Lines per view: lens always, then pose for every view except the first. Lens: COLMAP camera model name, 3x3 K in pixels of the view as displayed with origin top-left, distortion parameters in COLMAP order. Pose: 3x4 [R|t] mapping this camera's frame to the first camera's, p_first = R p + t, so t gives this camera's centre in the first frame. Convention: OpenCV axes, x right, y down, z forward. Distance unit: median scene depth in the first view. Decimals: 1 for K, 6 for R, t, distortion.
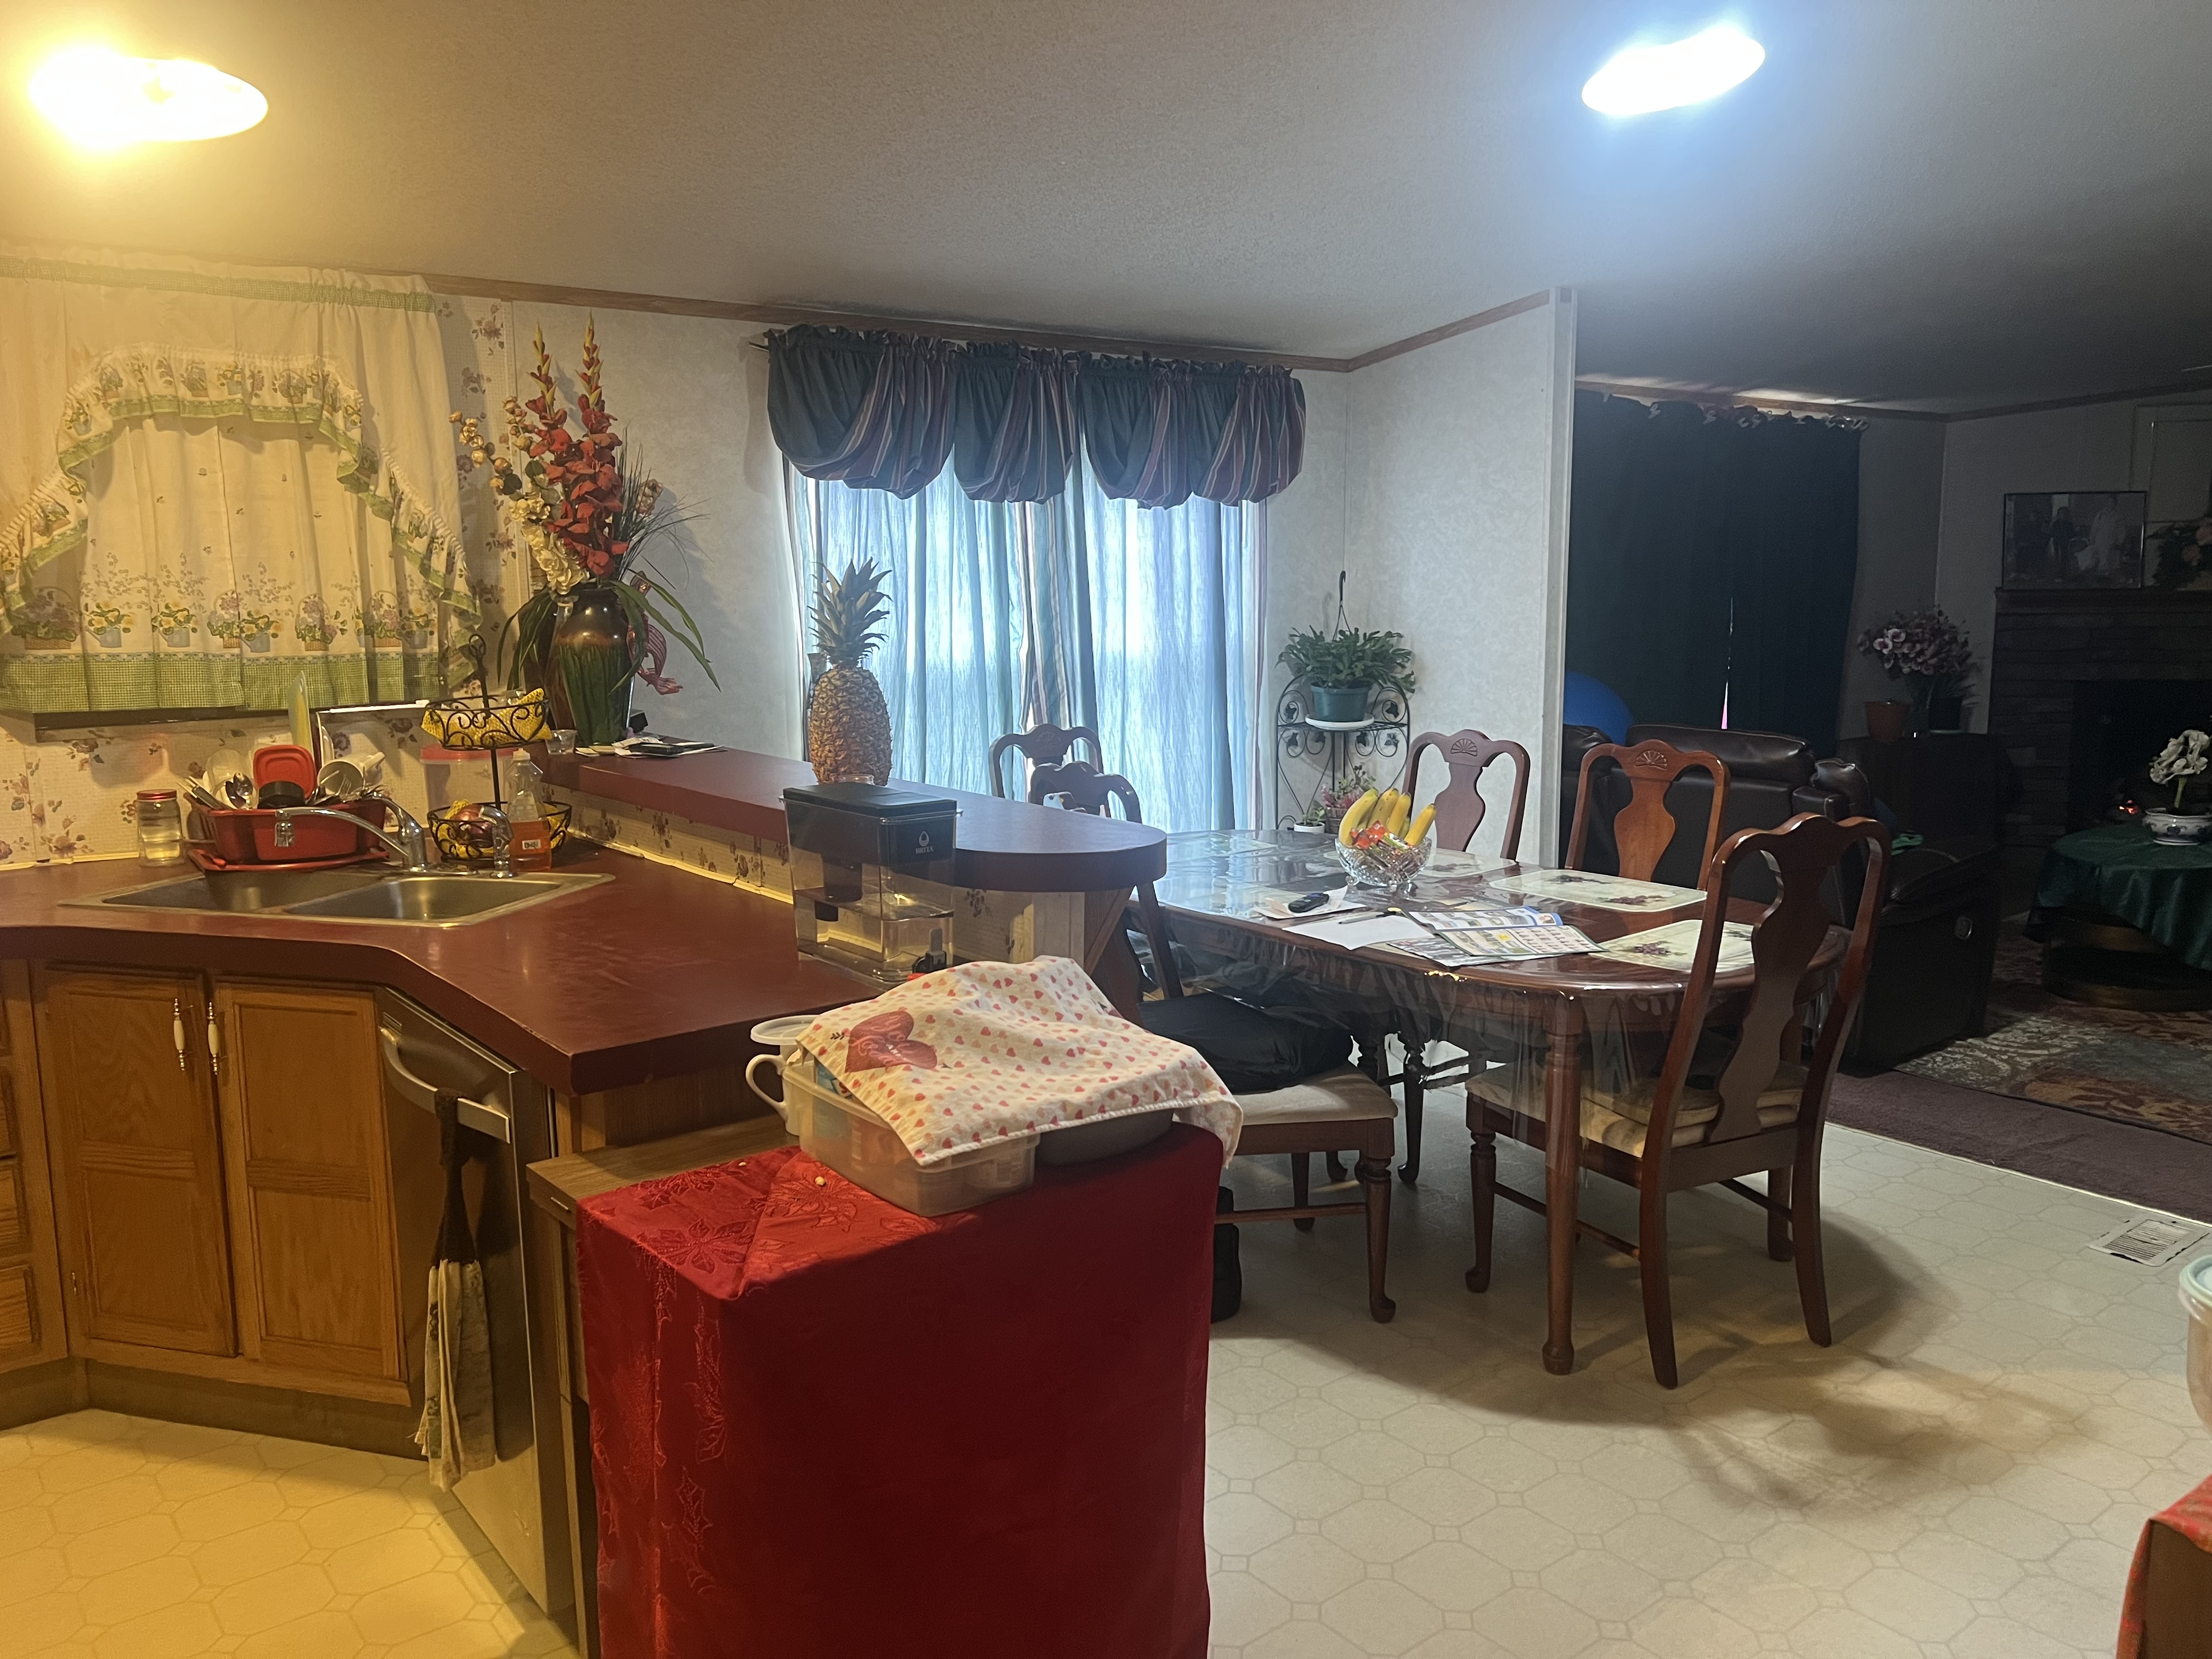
lens RADIAL K [[1629.1, 0, 1106.0], [0, 1629.1, 829.5], [0, 0, 1]] dist [0.005390, -0.024031]
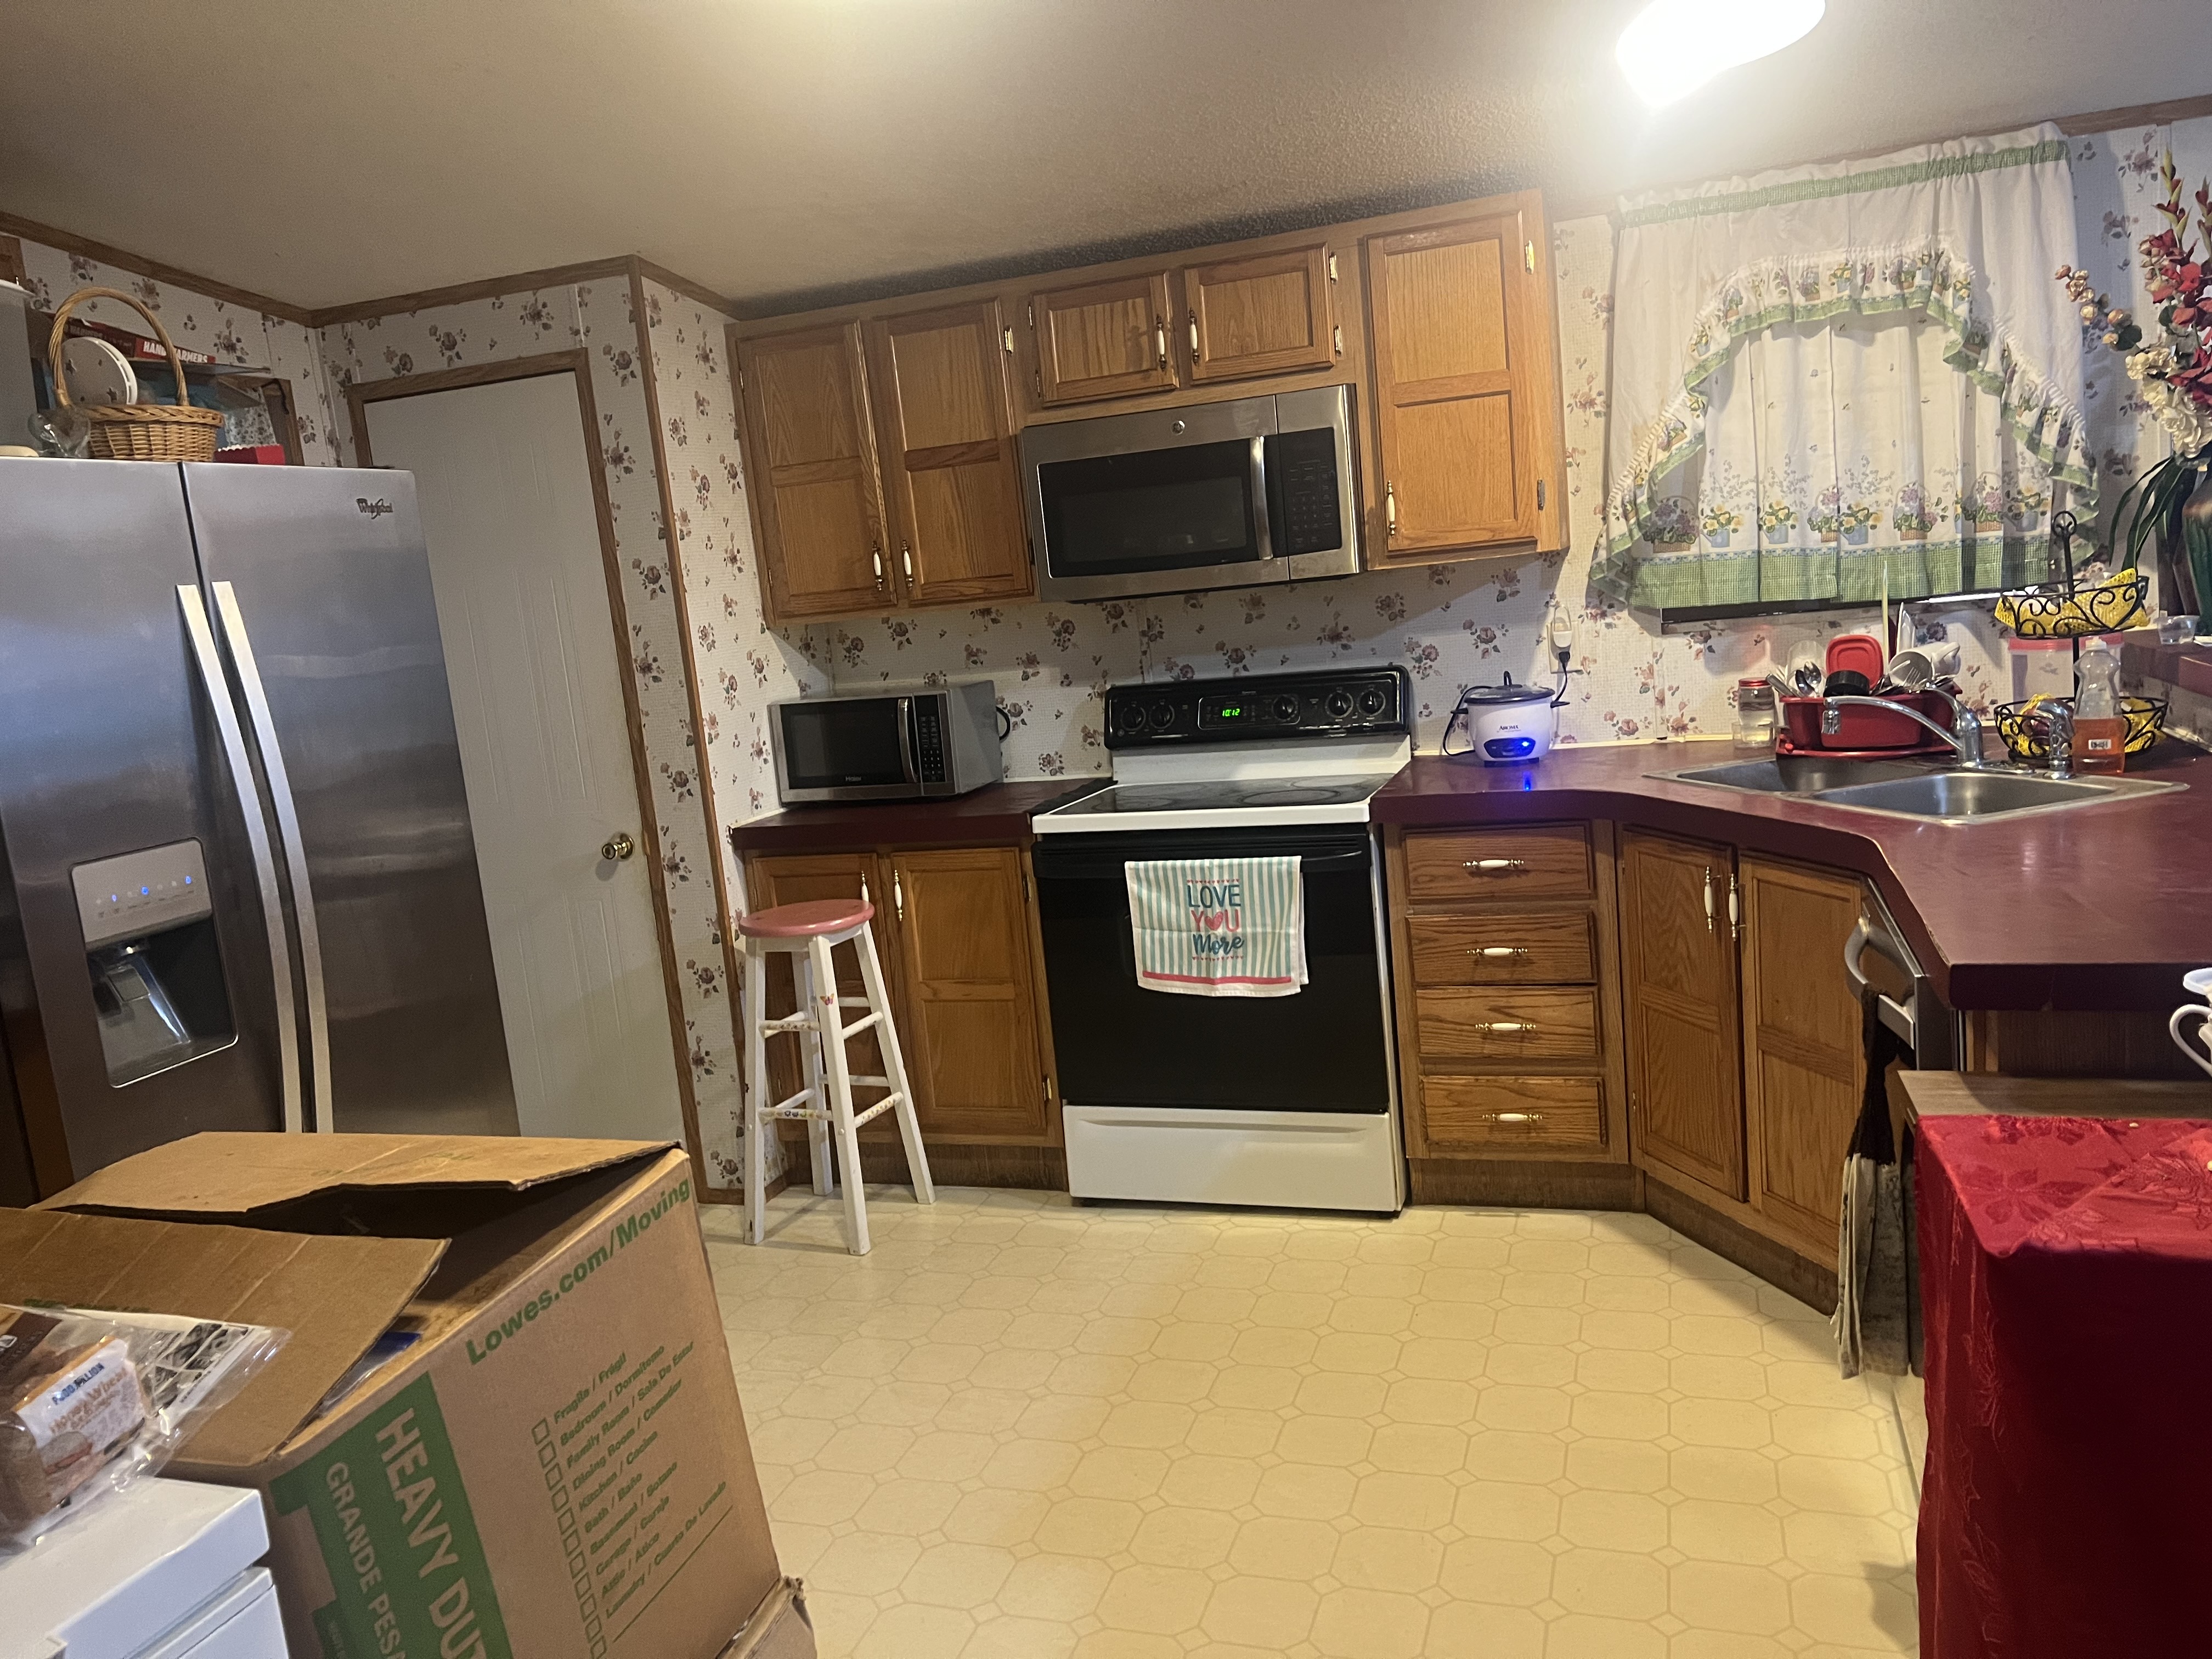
lens RADIAL K [[1629.1, 0, 1106.0], [0, 1629.1, 829.5], [0, 0, 1]] dist [0.005390, -0.024031]
pose [[0.518127, 0.092363, -0.850302, 0.126691], [-0.038467, 0.995663, 0.084713, 0.000912], [0.854438, -0.011183, 0.519432, 0.066530]]
